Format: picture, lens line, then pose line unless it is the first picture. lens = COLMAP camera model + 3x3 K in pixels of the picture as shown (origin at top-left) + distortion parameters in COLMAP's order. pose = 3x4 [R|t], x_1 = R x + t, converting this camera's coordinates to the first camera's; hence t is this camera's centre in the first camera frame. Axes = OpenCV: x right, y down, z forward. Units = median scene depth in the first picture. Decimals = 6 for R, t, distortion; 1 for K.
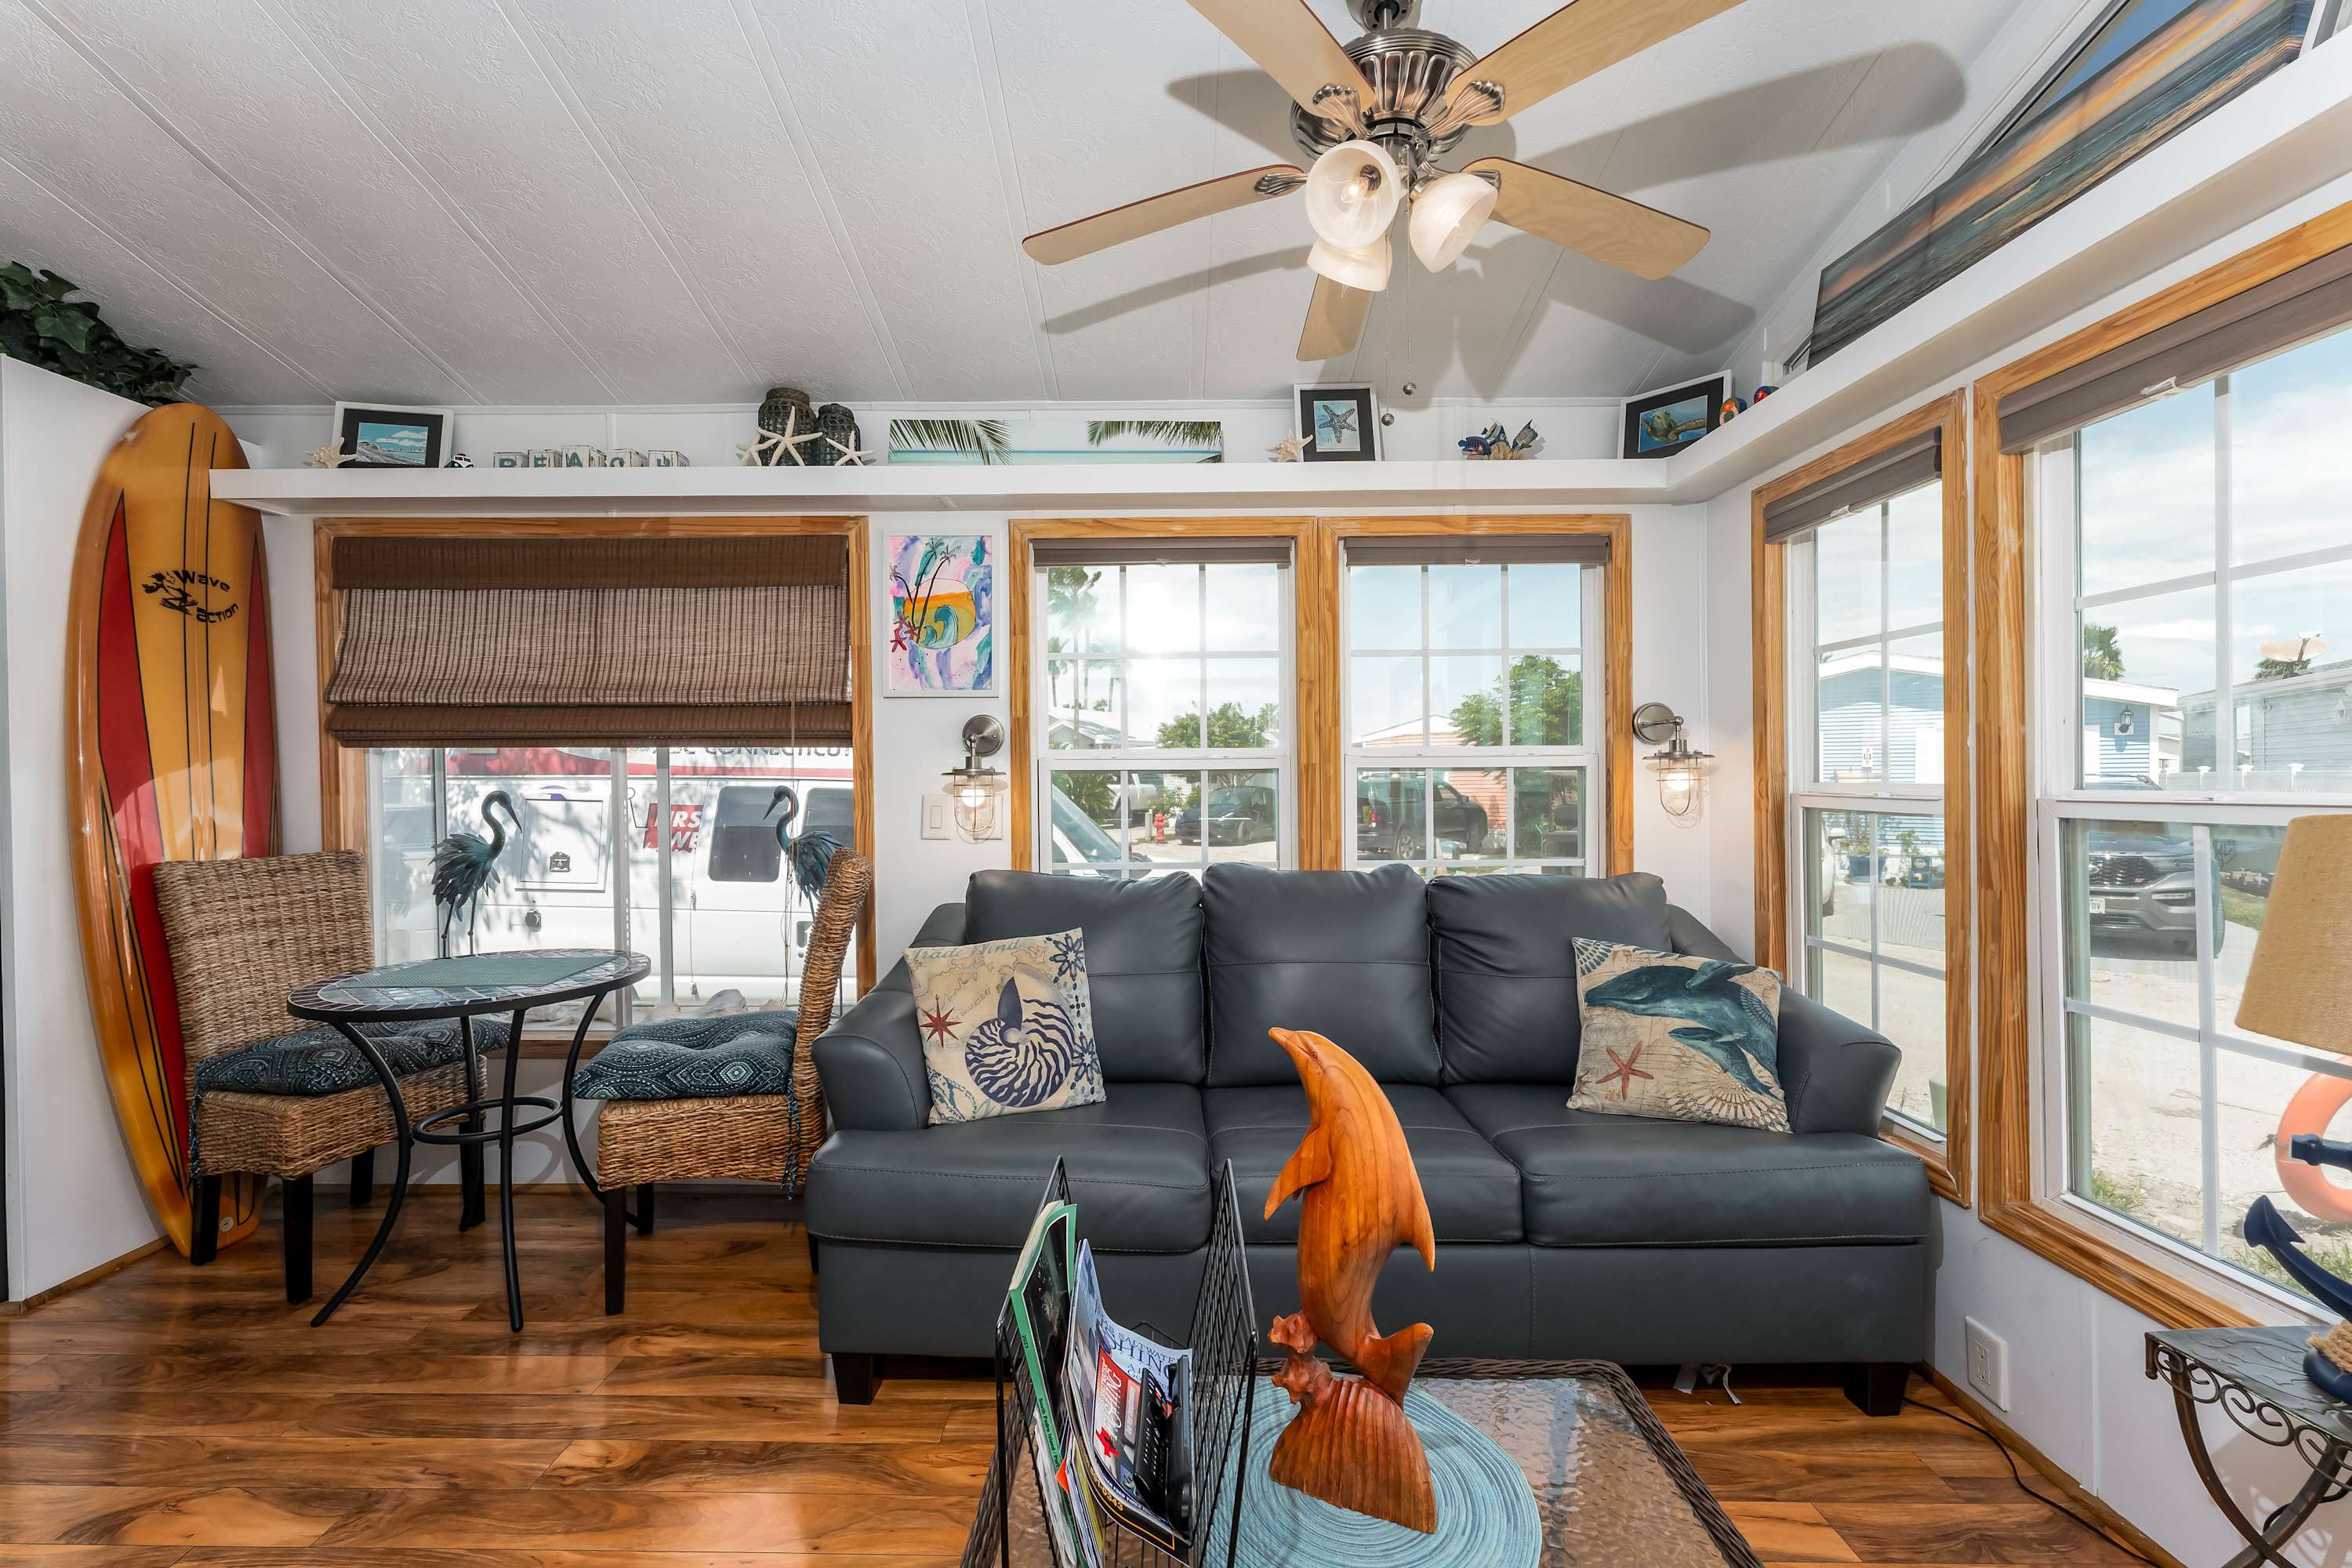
lens RADIAL K [[970.1, 0, 1163.1], [0, 970.1, 783.4], [0, 0, 1]] dist [-0.000761, -0.000149]
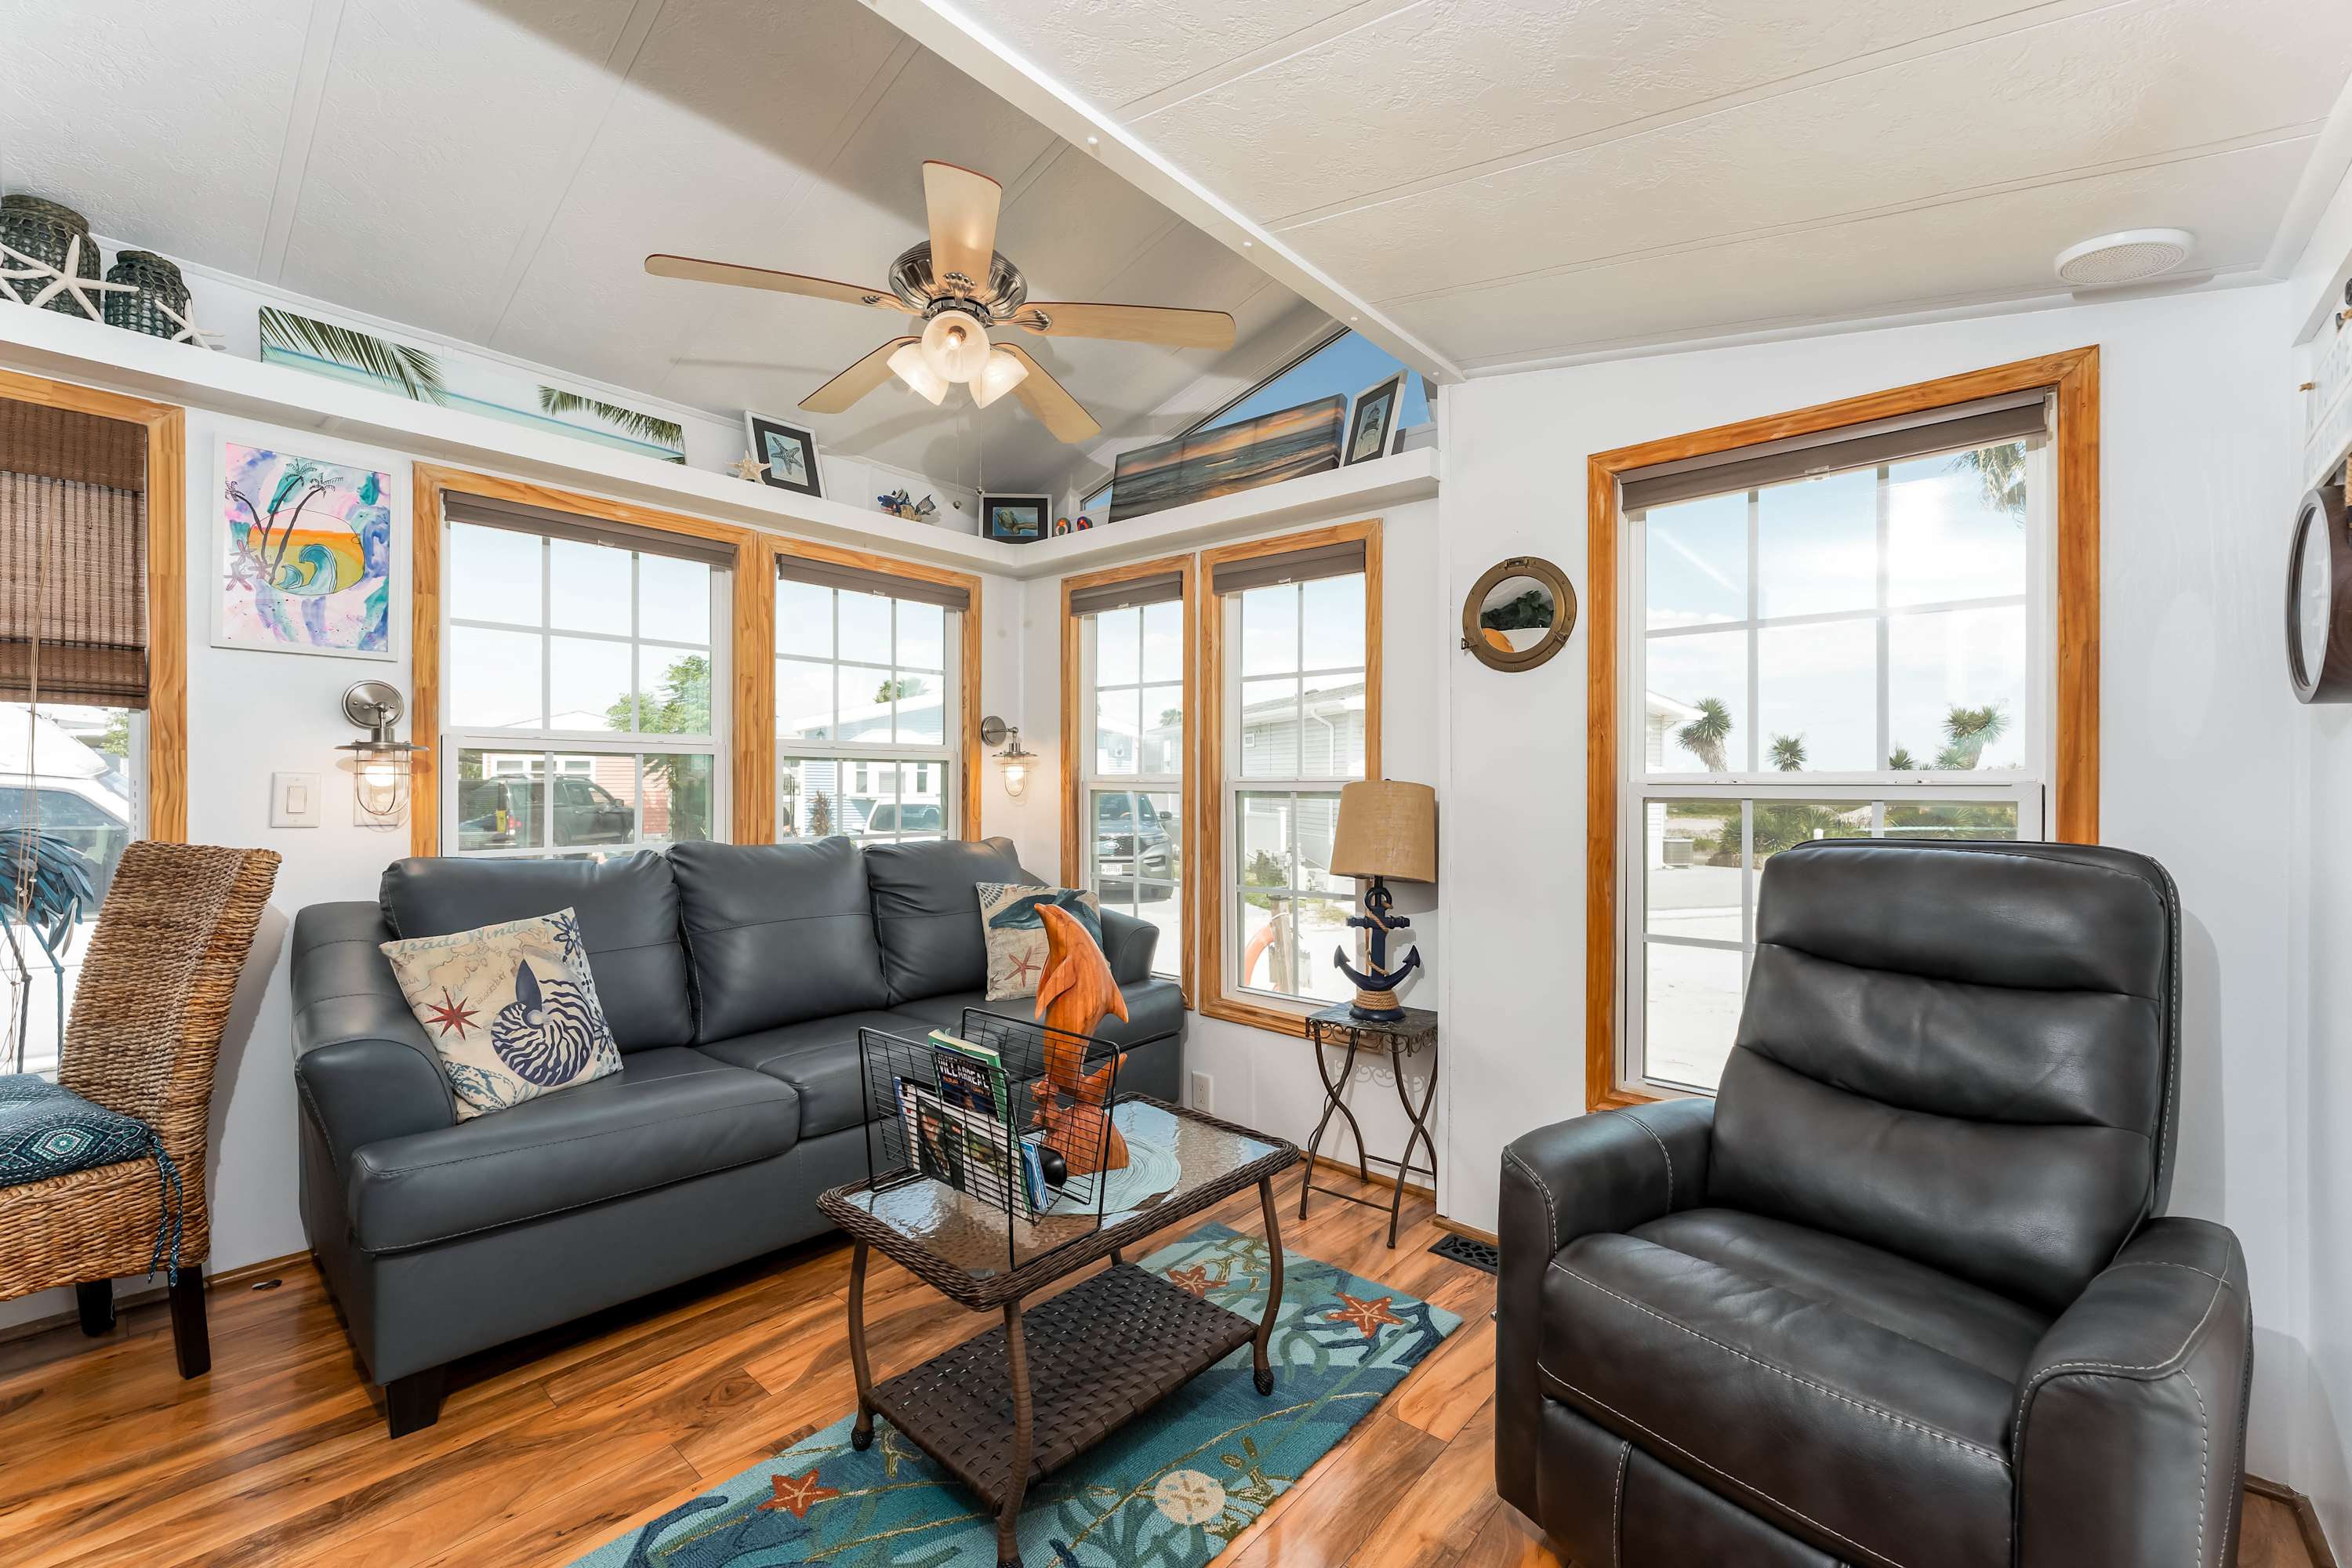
lens RADIAL K [[970.1, 0, 1163.1], [0, 970.1, 783.4], [0, 0, 1]] dist [-0.000761, -0.000149]
pose [[0.655202, 0.010661, 0.755378, -0.396973], [-0.005317, 0.999941, -0.009500, 0.026017], [-0.755435, 0.002208, 0.655220, -0.093289]]
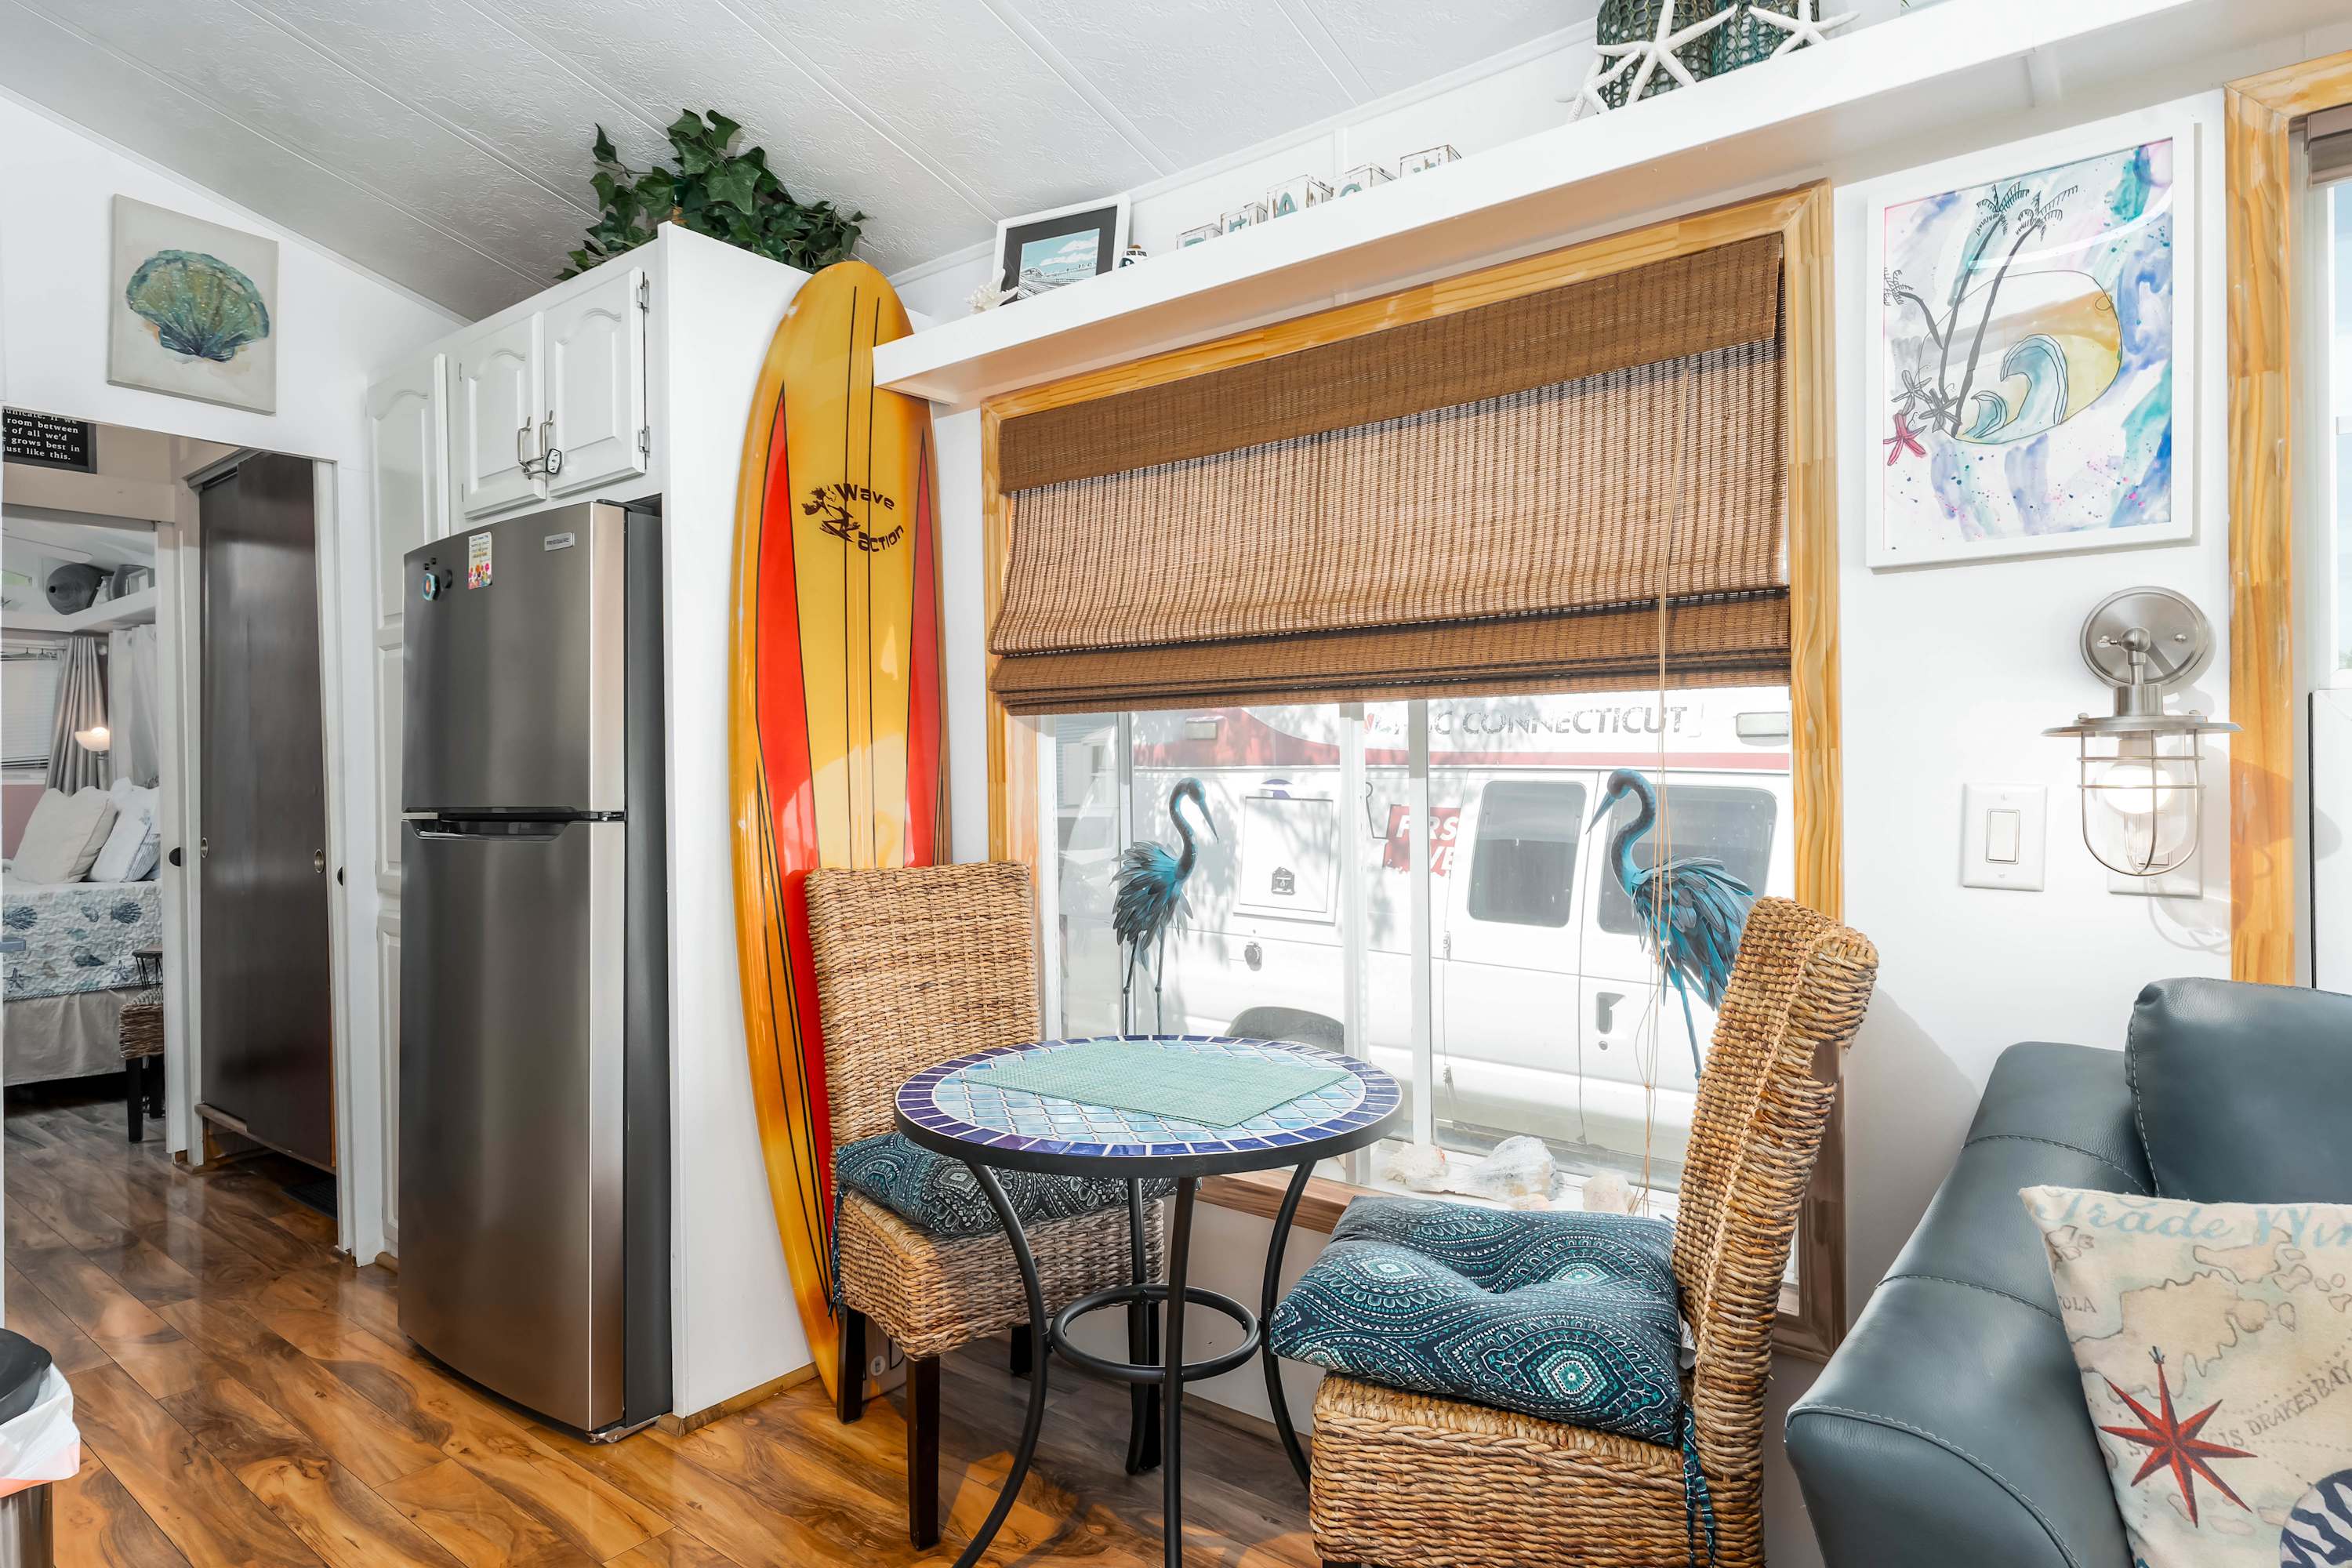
lens RADIAL K [[1292.0, 0, 1176.0], [0, 1292.0, 784.0], [0, 0, 1]] dist [0.001080, -0.000506]
pose [[0.797893, 0.002748, -0.602792, -0.192745], [-0.002432, 0.999996, 0.001339, 0.012550], [0.602794, 0.000398, 0.797897, 0.344959]]
